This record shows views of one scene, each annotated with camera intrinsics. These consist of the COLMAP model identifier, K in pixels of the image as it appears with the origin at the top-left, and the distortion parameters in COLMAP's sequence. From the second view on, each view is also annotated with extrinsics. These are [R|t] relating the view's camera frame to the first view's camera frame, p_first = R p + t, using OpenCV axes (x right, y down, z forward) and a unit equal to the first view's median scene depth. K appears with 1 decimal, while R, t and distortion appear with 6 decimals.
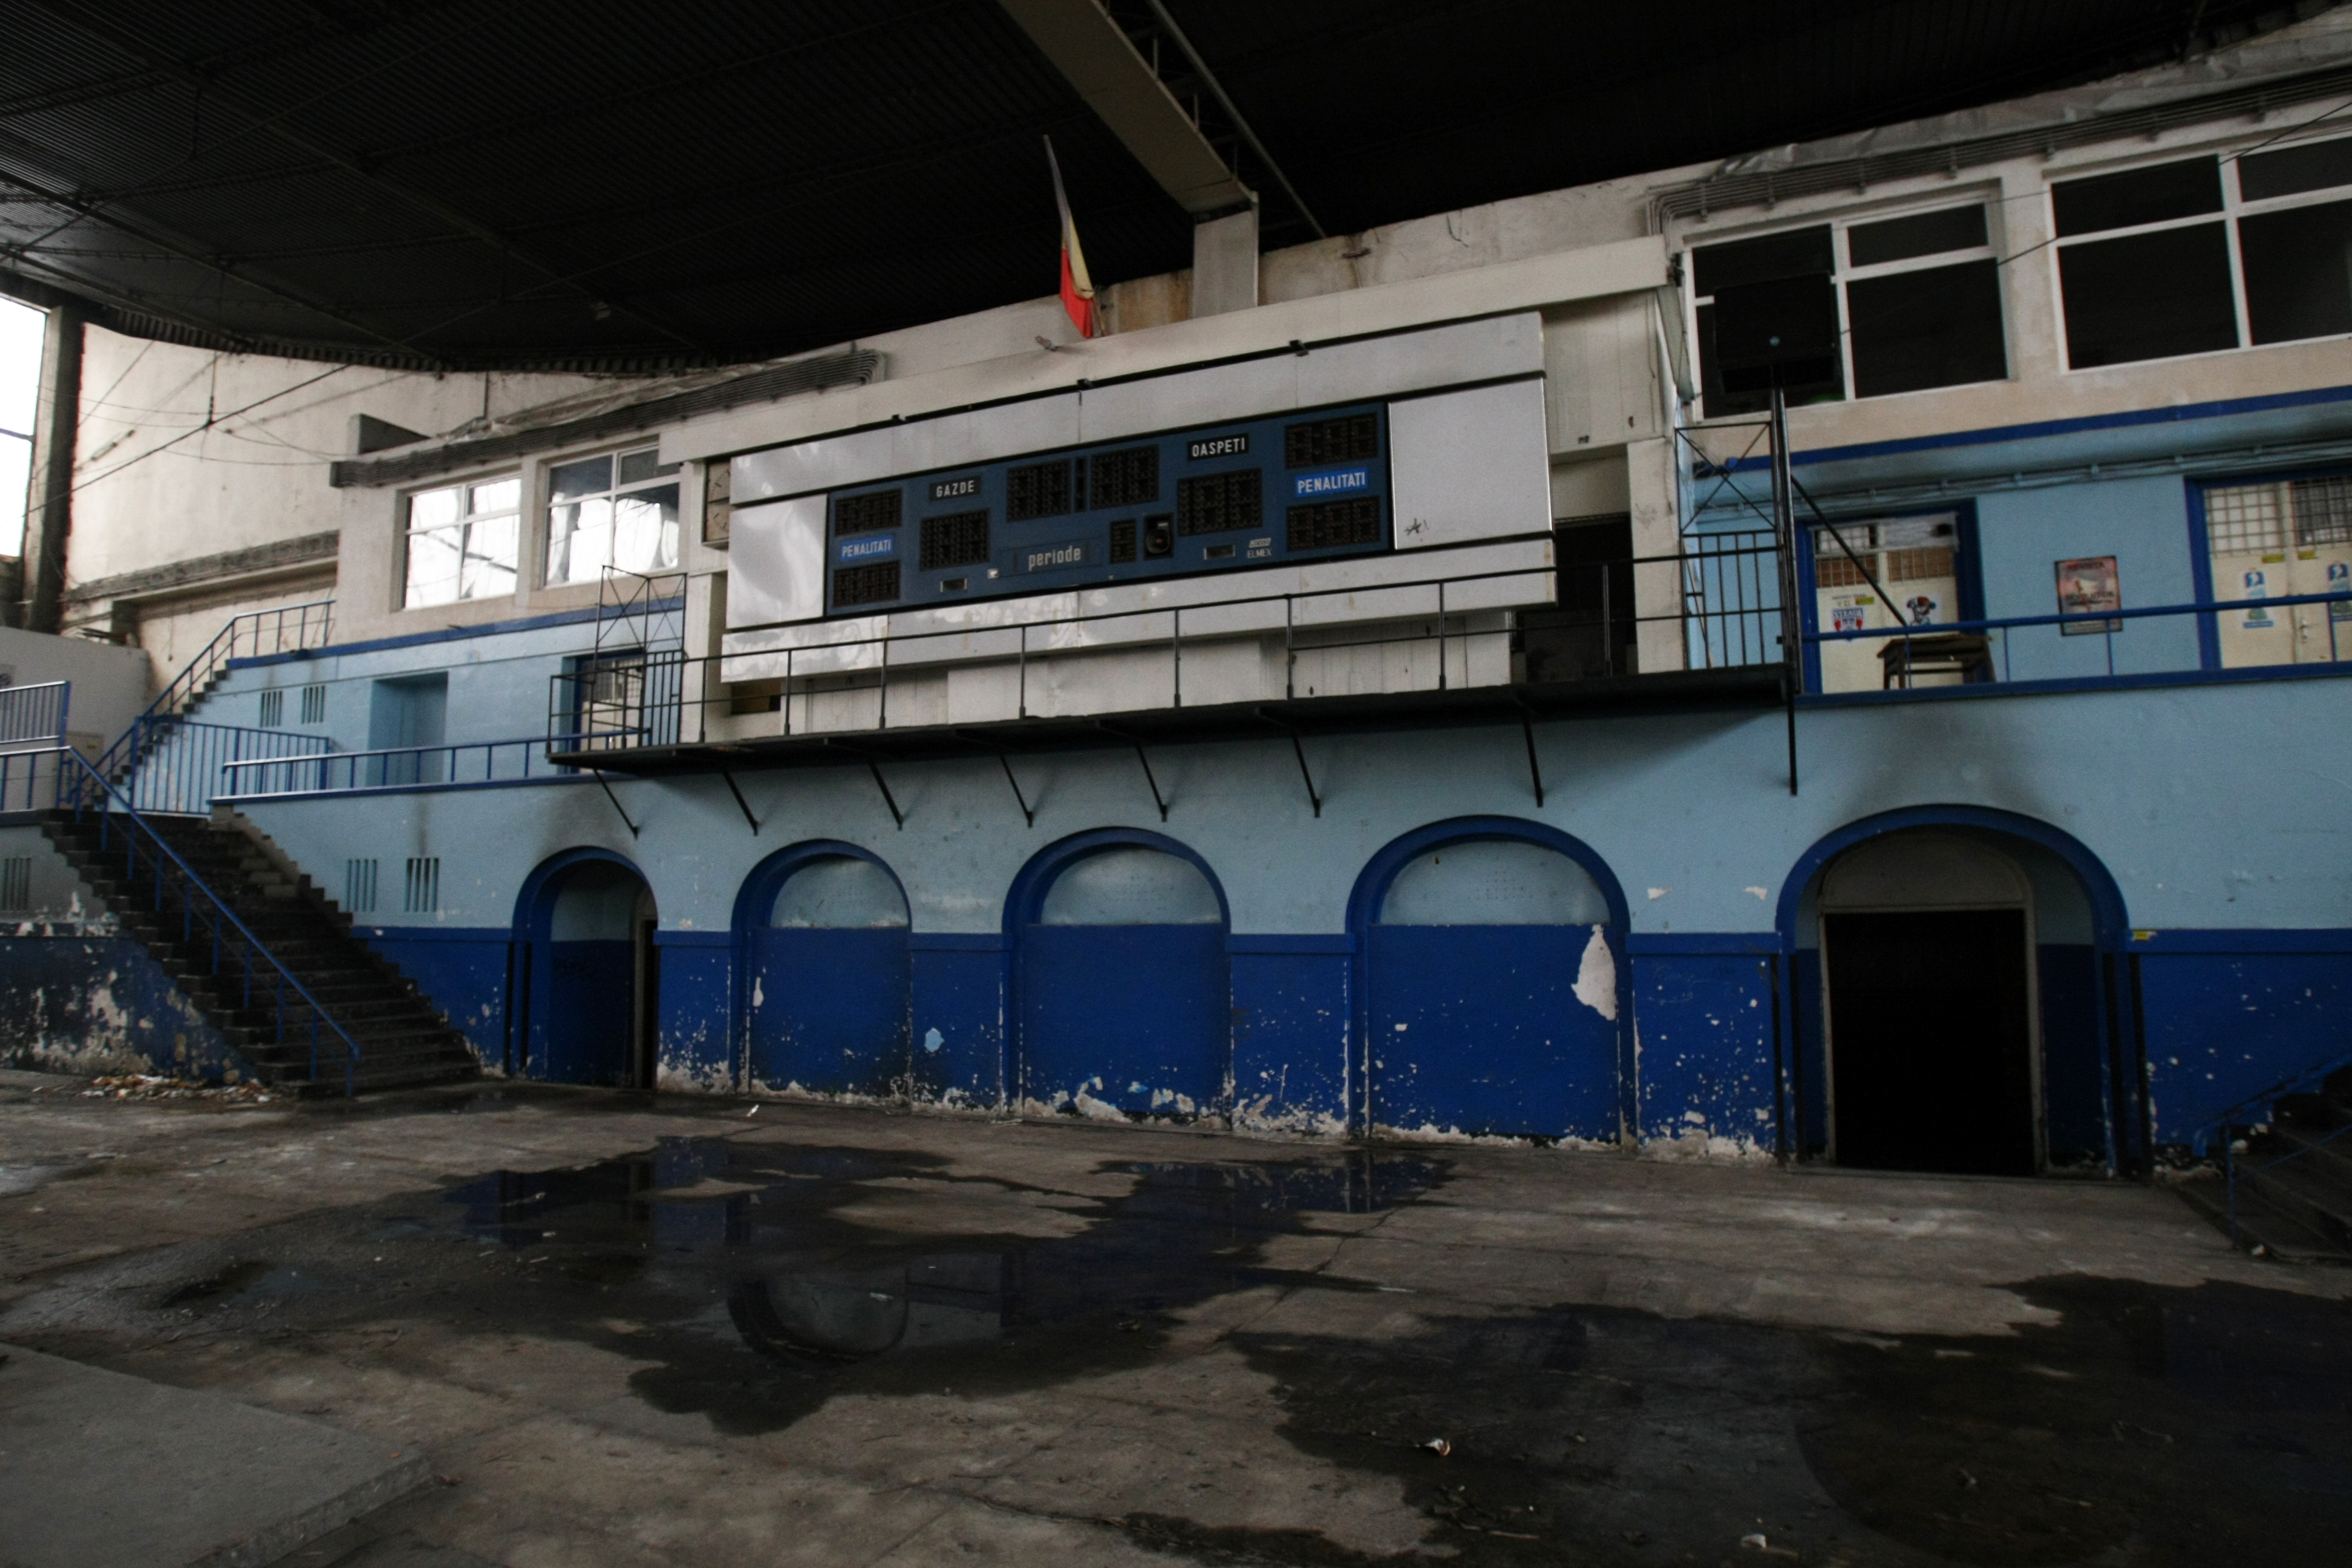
lens RADIAL K [[1369.6, 0, 1177.0], [0, 1369.6, 761.0], [0, 0, 1]] dist [-0.090659, 0.044278]
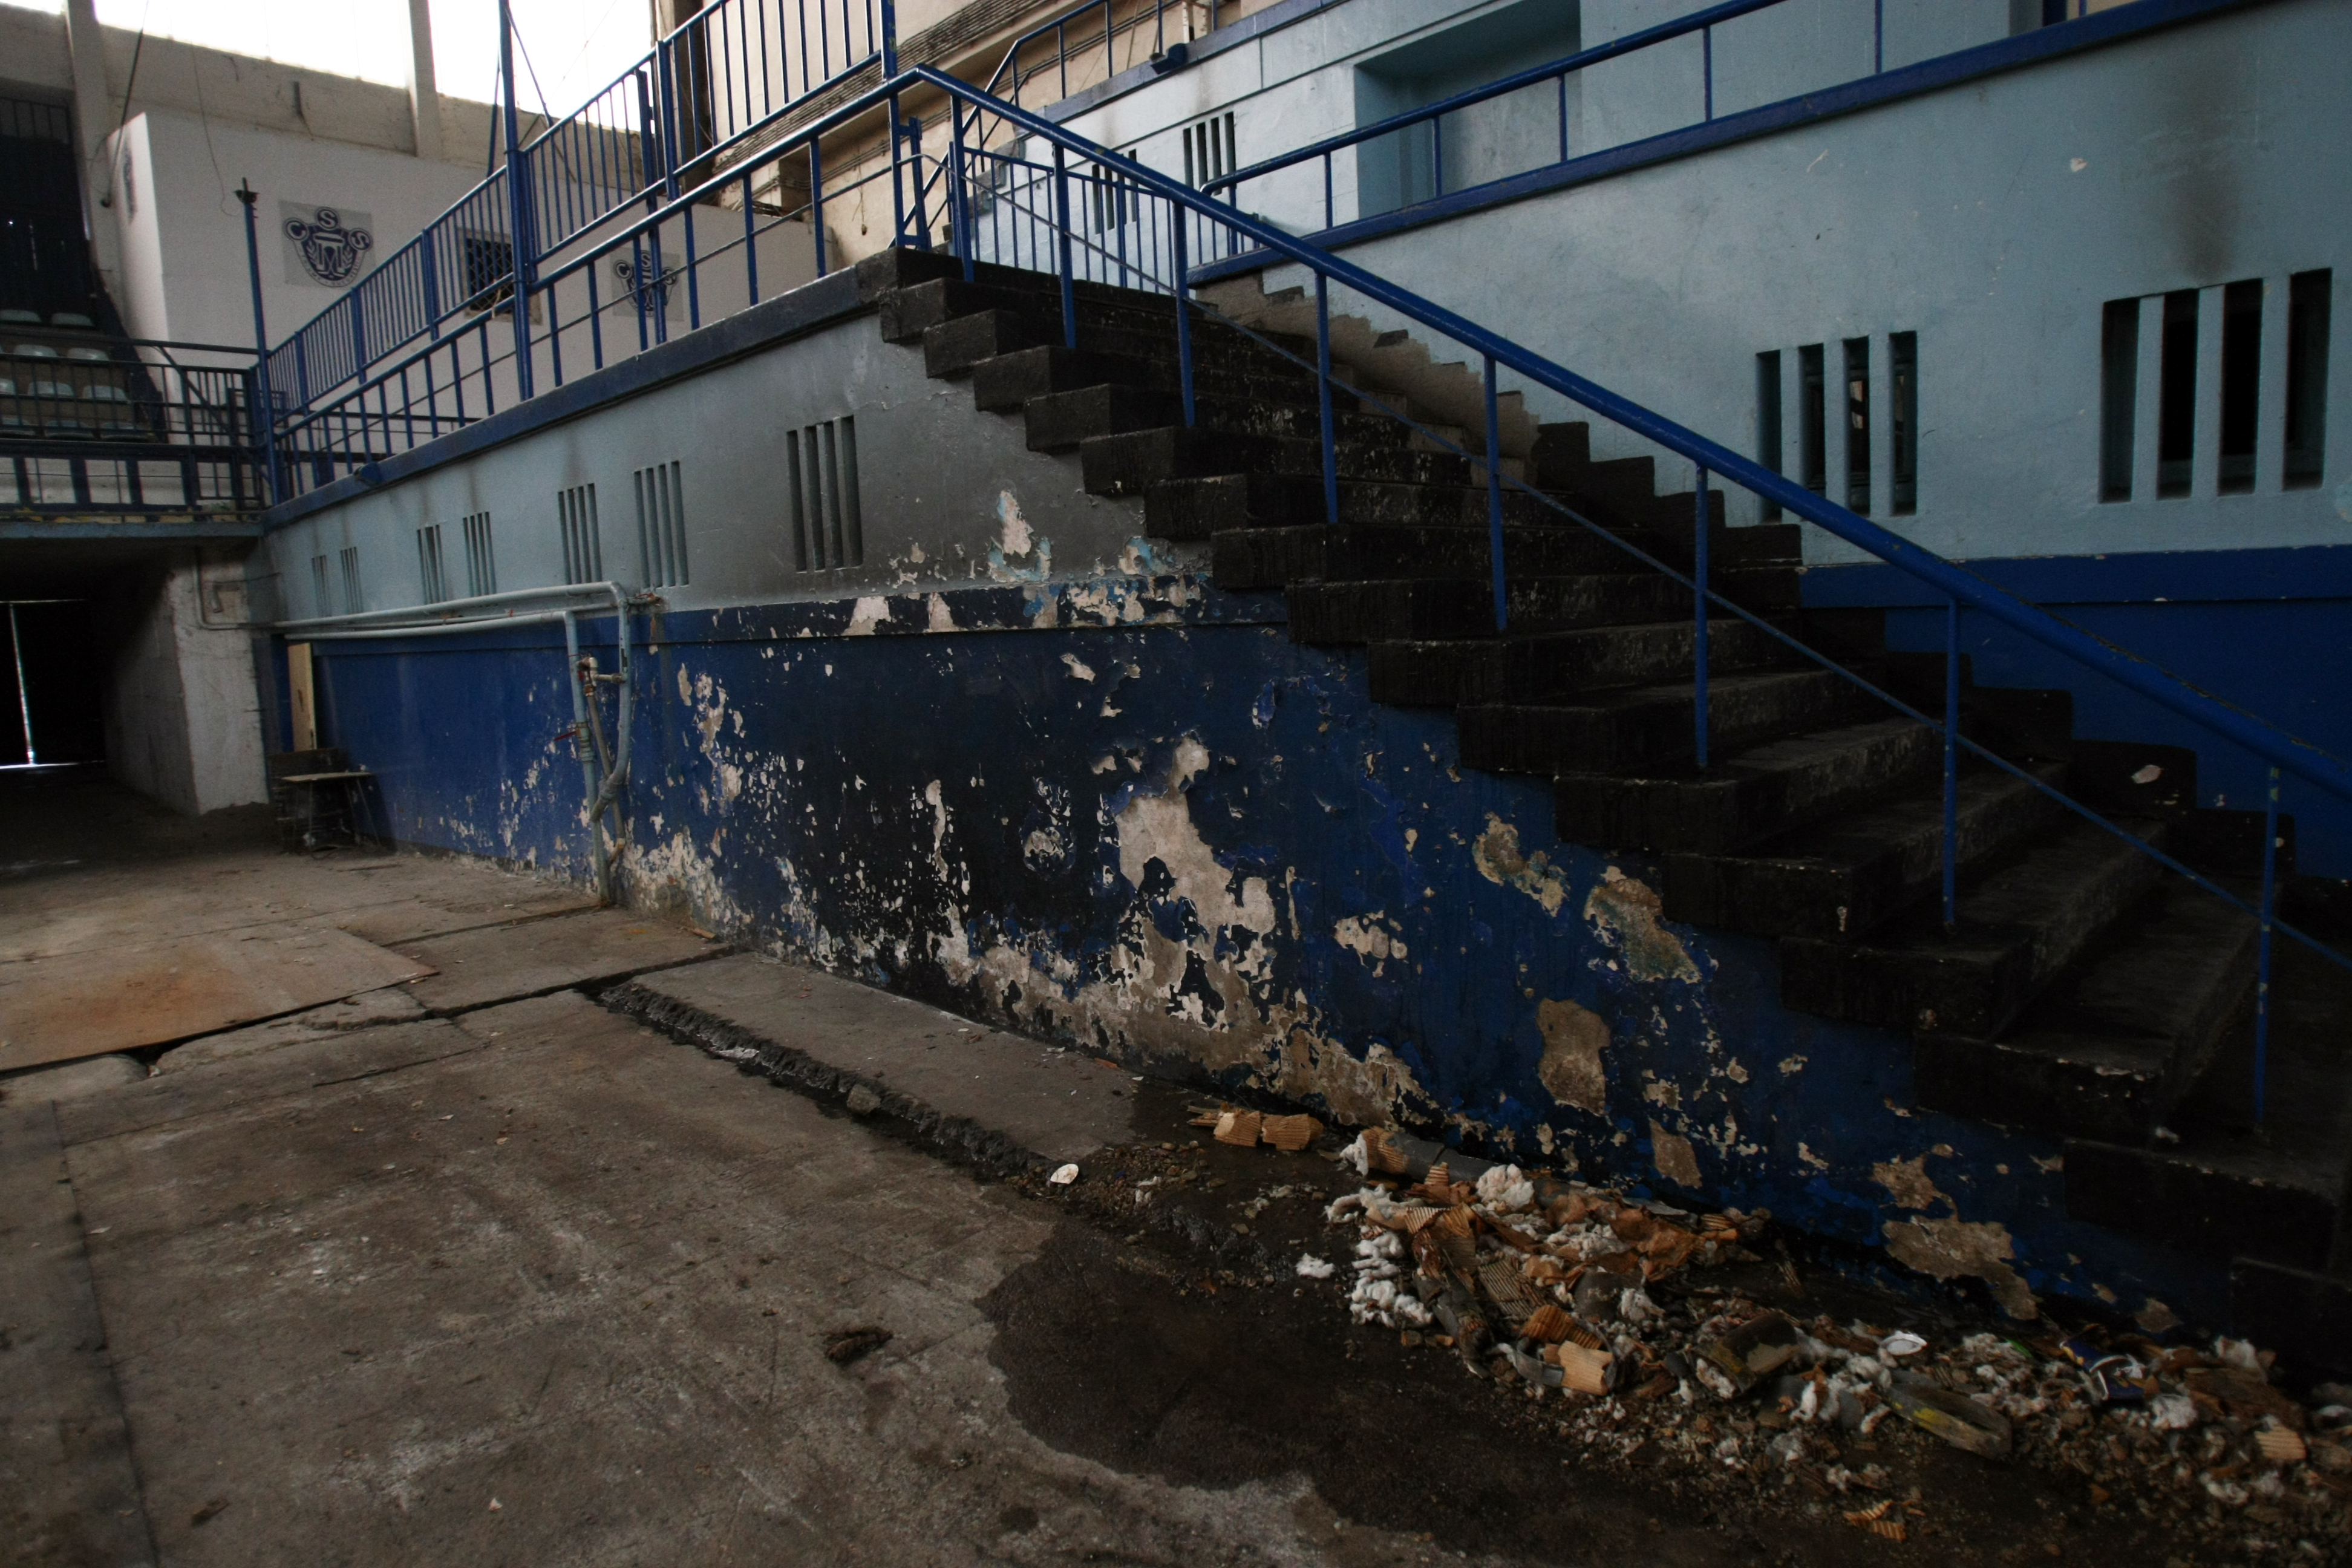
lens RADIAL K [[1369.6, 0, 1177.0], [0, 1369.6, 761.0], [0, 0, 1]] dist [-0.090659, 0.044278]
pose [[0.931579, 0.008773, -0.363434, -0.709988], [0.073635, 0.974433, 0.212269, 0.100672], [0.356004, -0.224507, 0.907115, 0.729996]]
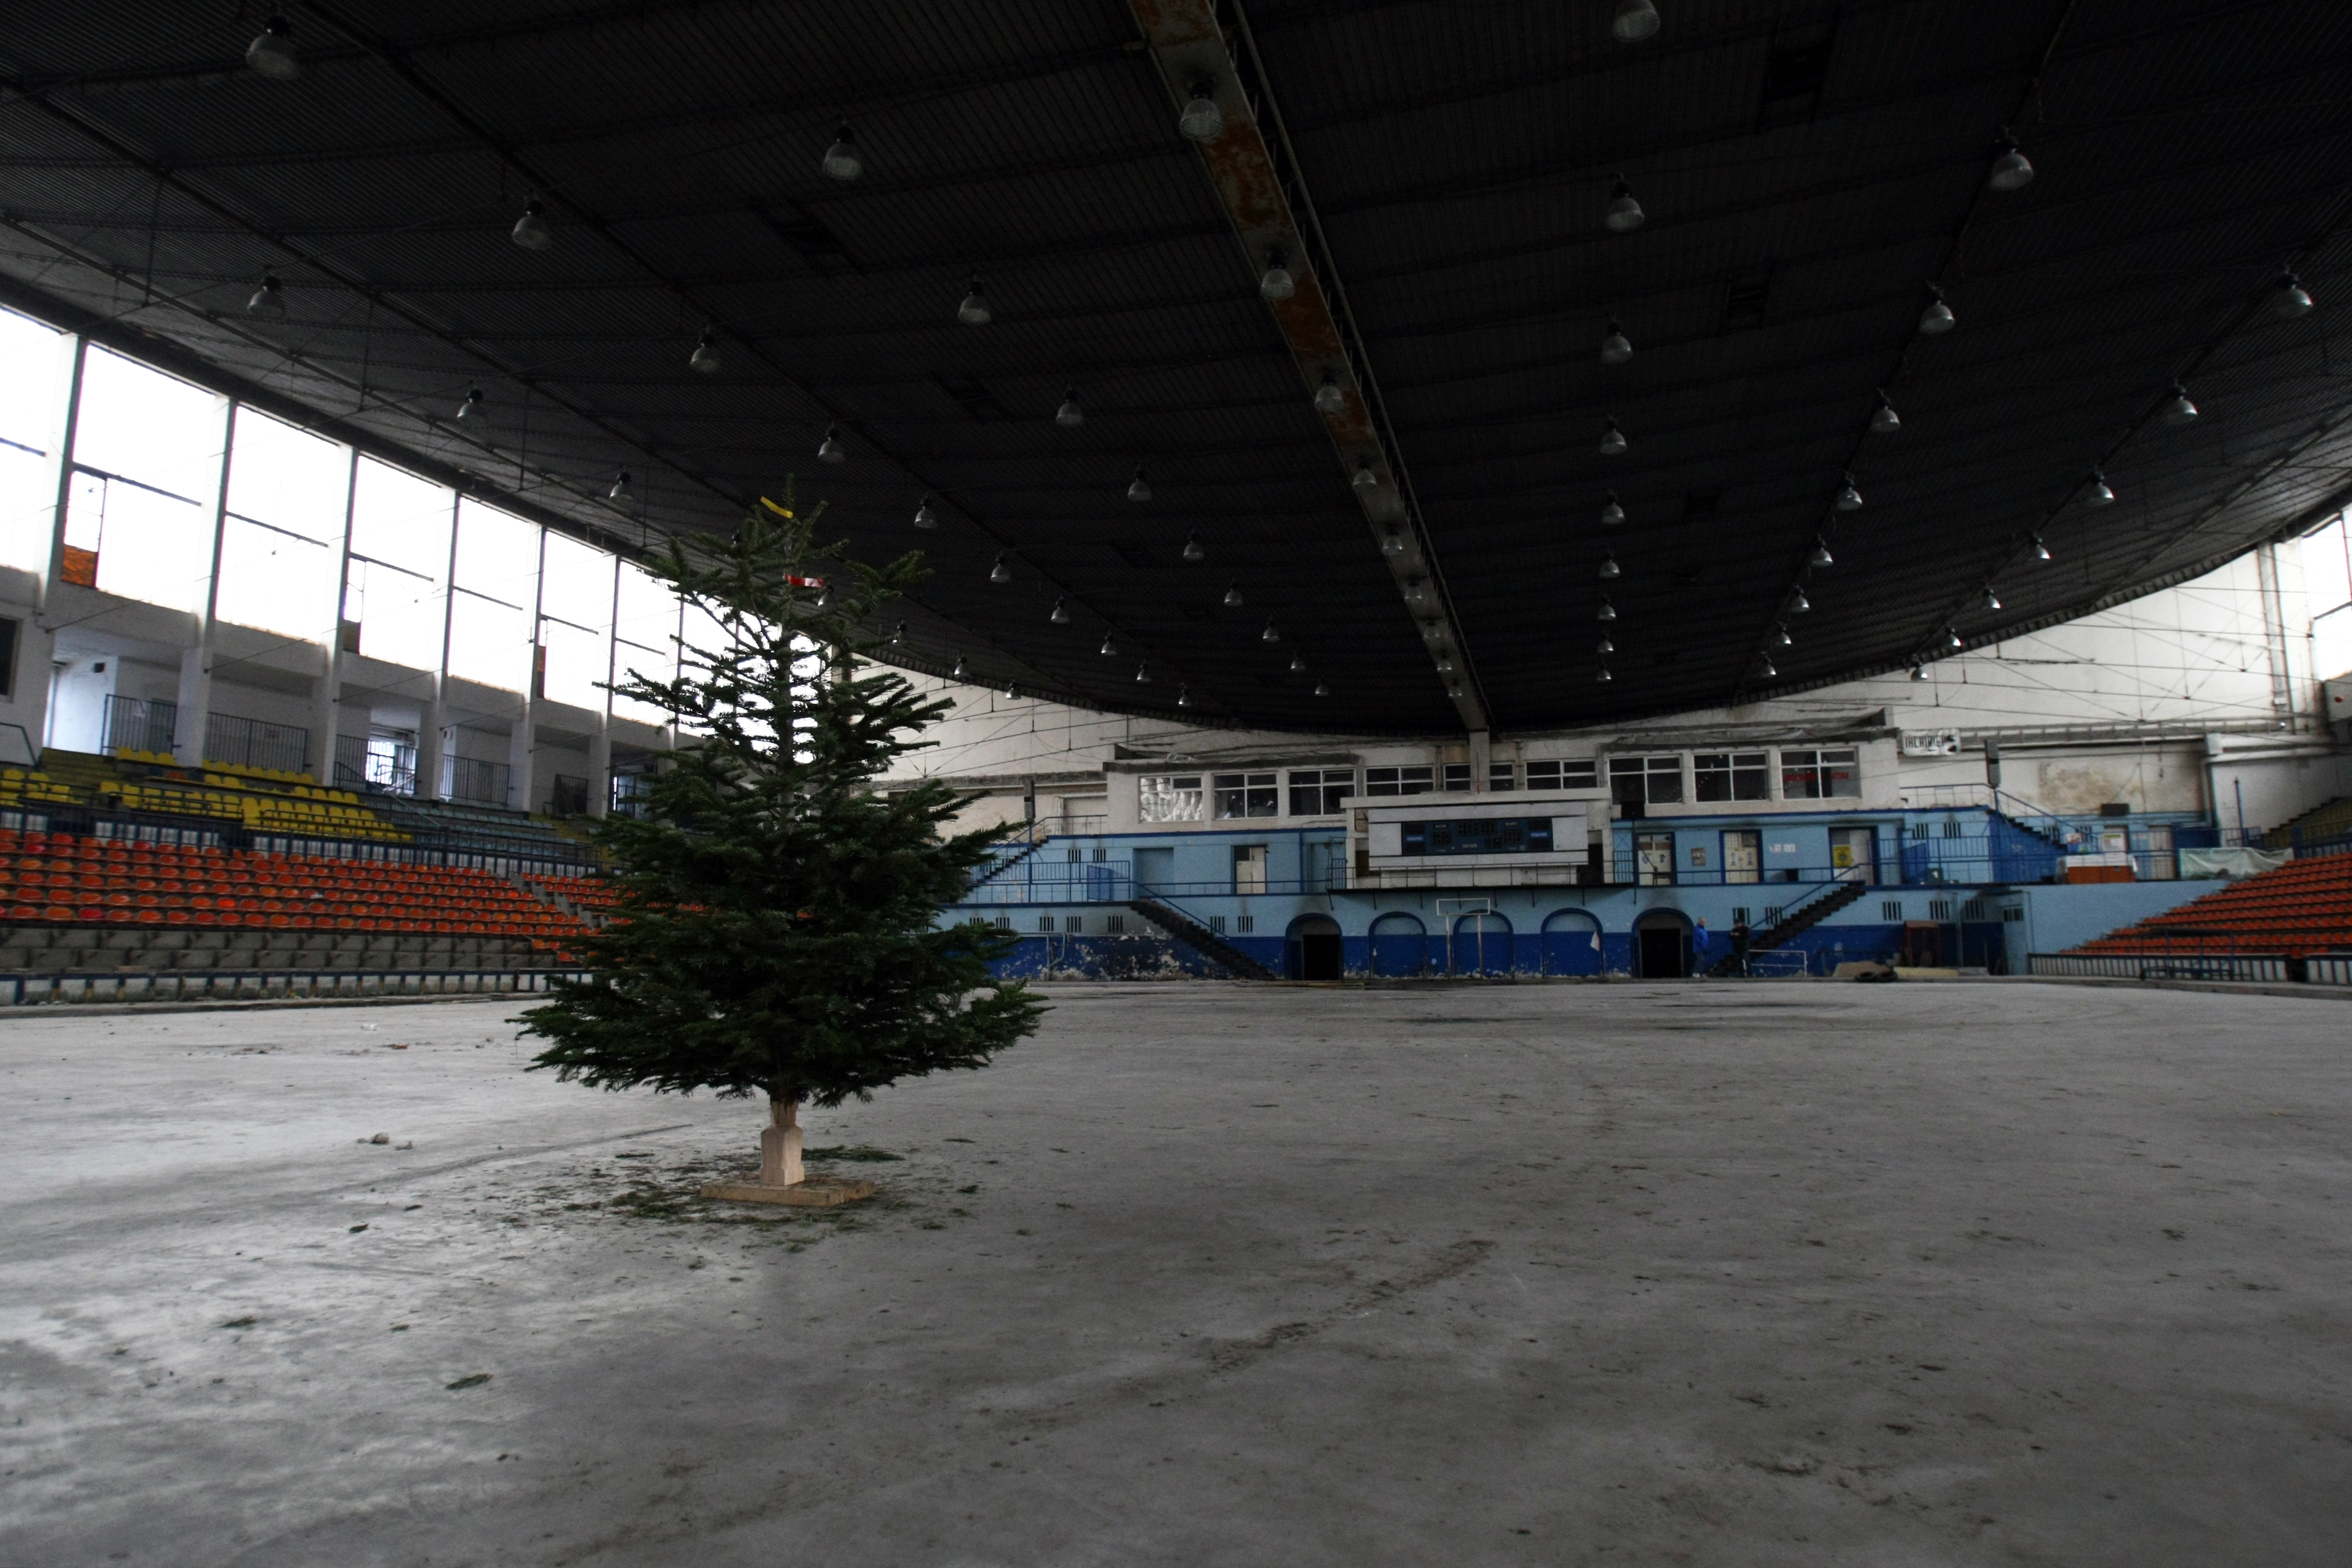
lens RADIAL K [[1369.6, 0, 1177.0], [0, 1369.6, 761.0], [0, 0, 1]] dist [-0.090659, 0.044278]
pose [[0.990715, 0.019305, 0.134575, -1.292768], [-0.015316, 0.999414, -0.030612, -0.222170], [-0.135087, 0.028266, 0.990430, -2.546181]]
